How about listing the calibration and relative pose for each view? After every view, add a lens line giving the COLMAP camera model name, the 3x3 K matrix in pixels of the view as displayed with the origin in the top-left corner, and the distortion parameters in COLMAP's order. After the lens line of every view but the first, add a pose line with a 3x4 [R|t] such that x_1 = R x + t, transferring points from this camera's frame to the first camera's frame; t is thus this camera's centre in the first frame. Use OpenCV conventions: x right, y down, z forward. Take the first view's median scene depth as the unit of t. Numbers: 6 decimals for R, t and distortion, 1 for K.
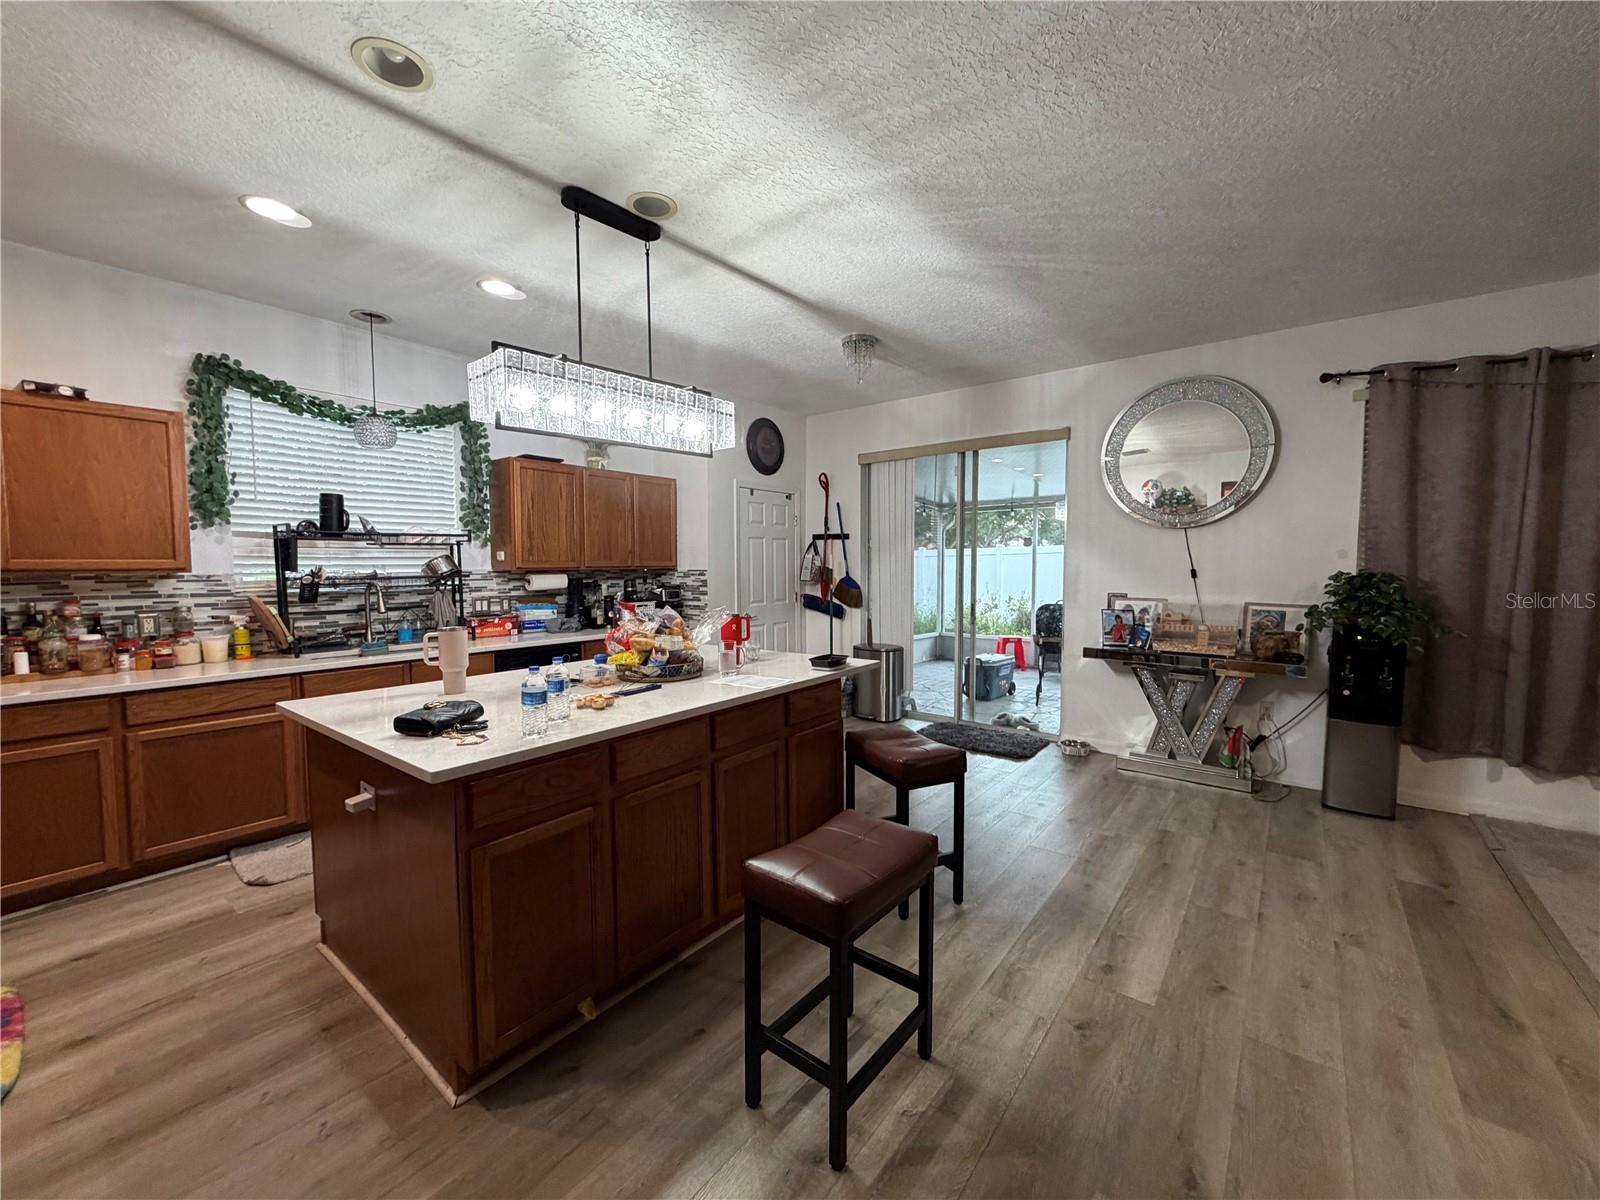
lens RADIAL K [[641.3, 0, 790.4], [0, 641.3, 602.8], [0, 0, 1]] dist [-0.005780, 0.000468]
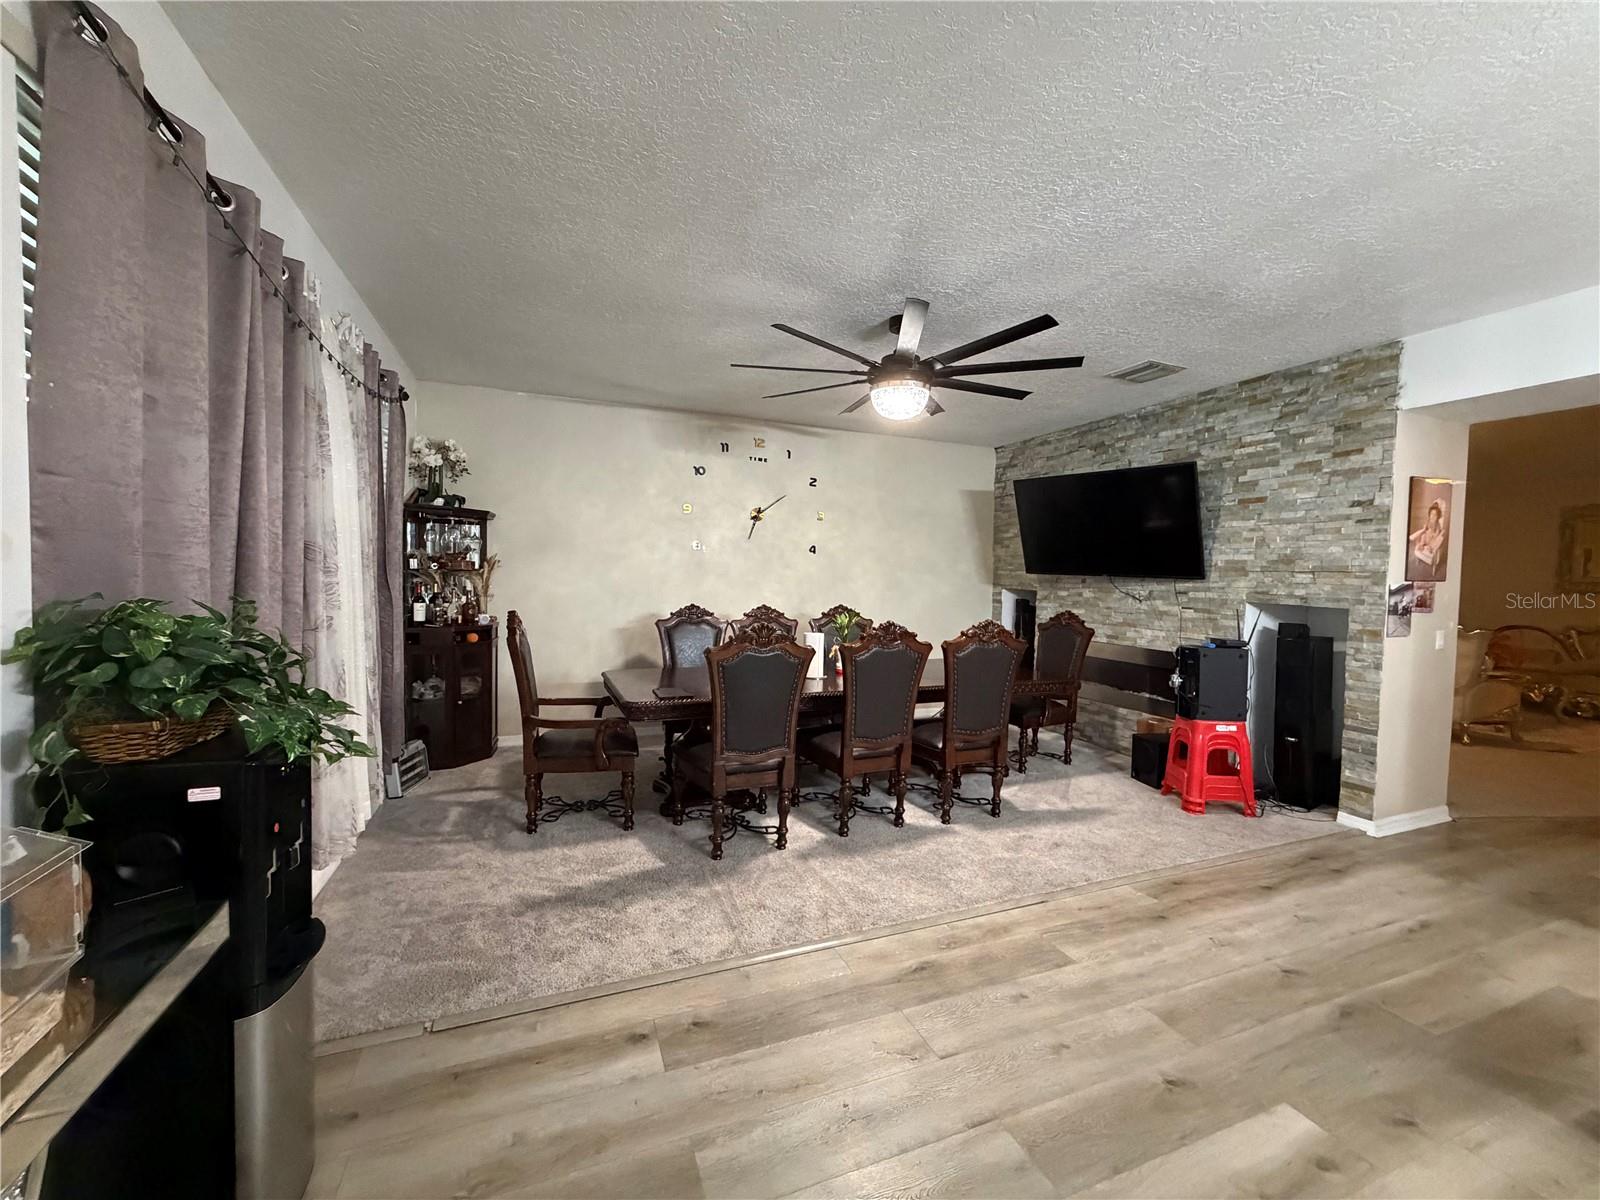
lens RADIAL K [[641.3, 0, 790.2], [0, 641.3, 600.4], [0, 0, 1]] dist [-0.005780, 0.000468]
pose [[-0.865912, -0.032704, 0.499126, 0.515552], [0.013241, 0.996012, 0.088231, -0.094119], [-0.500021, 0.083010, -0.862026, 1.409238]]
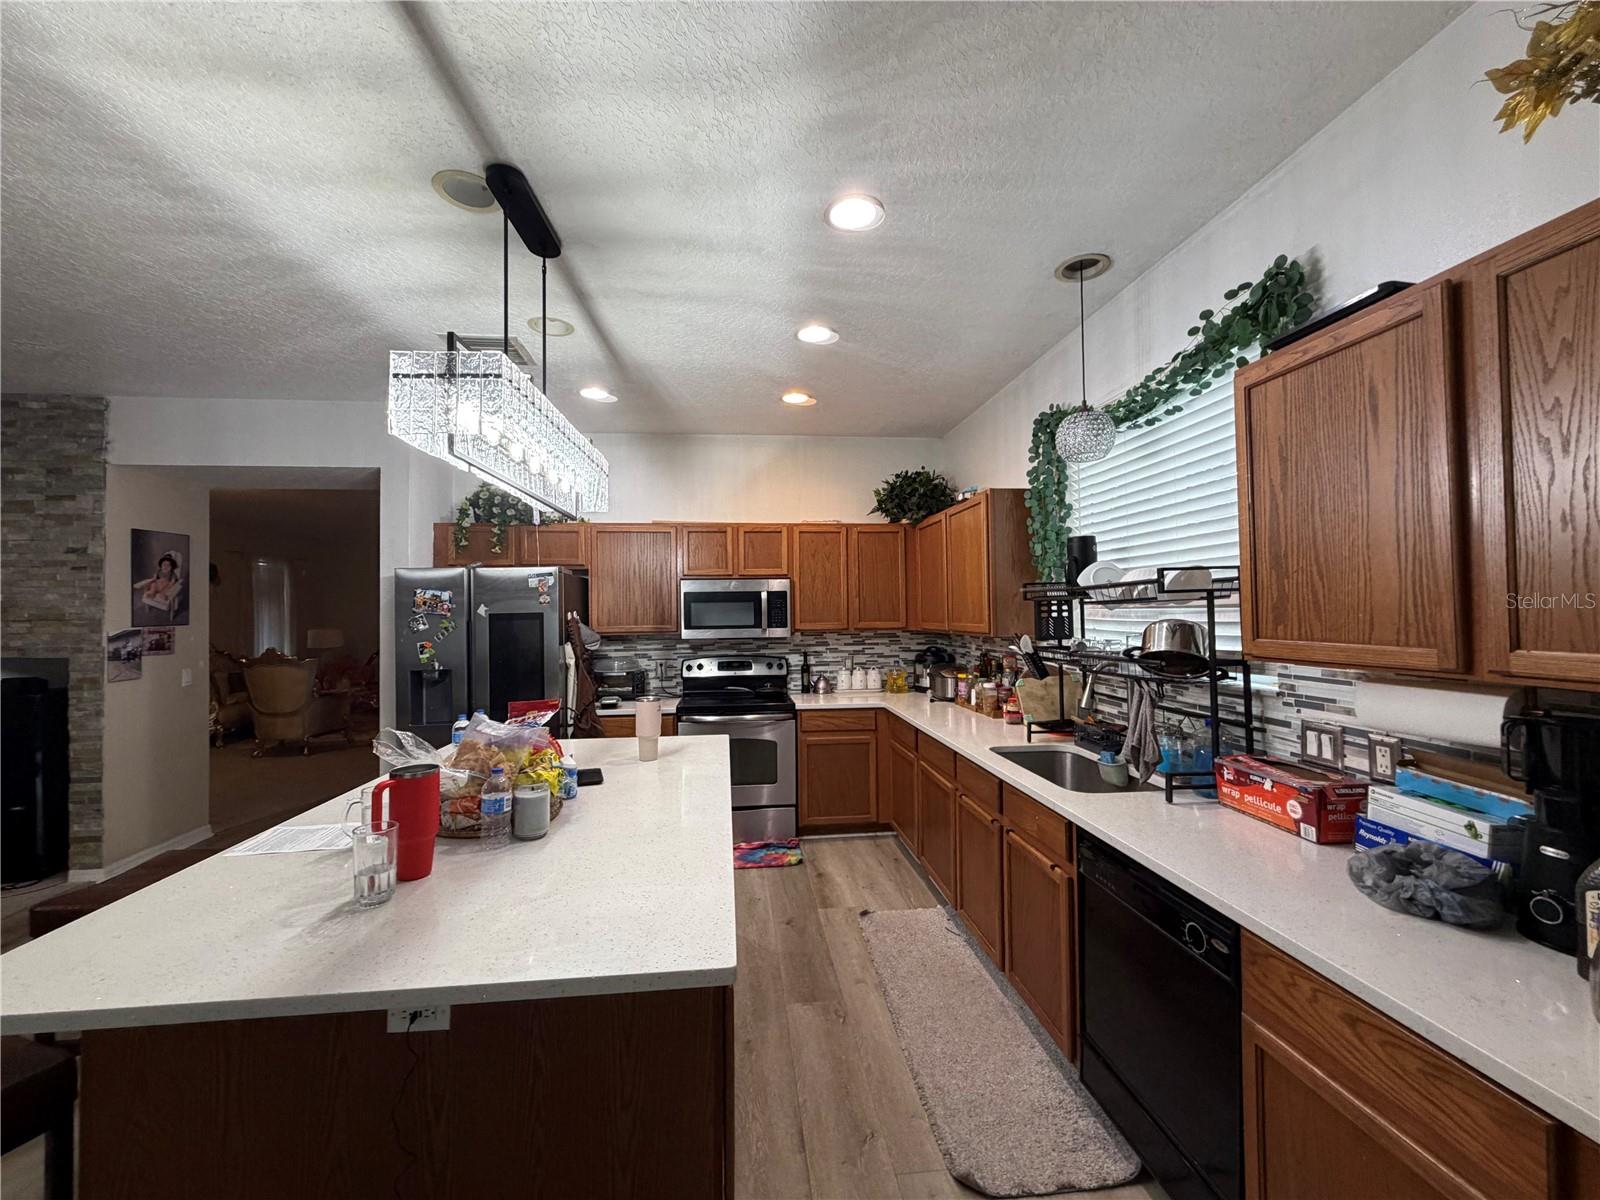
lens RADIAL K [[641.3, 0, 798.9], [0, 641.3, 598.2], [0, 0, 1]] dist [-0.005780, 0.000468]
pose [[-0.708806, -0.001690, -0.705402, 0.043498], [-0.027273, 0.999315, 0.025010, -0.136021], [0.704876, 0.036966, -0.708366, 1.624741]]
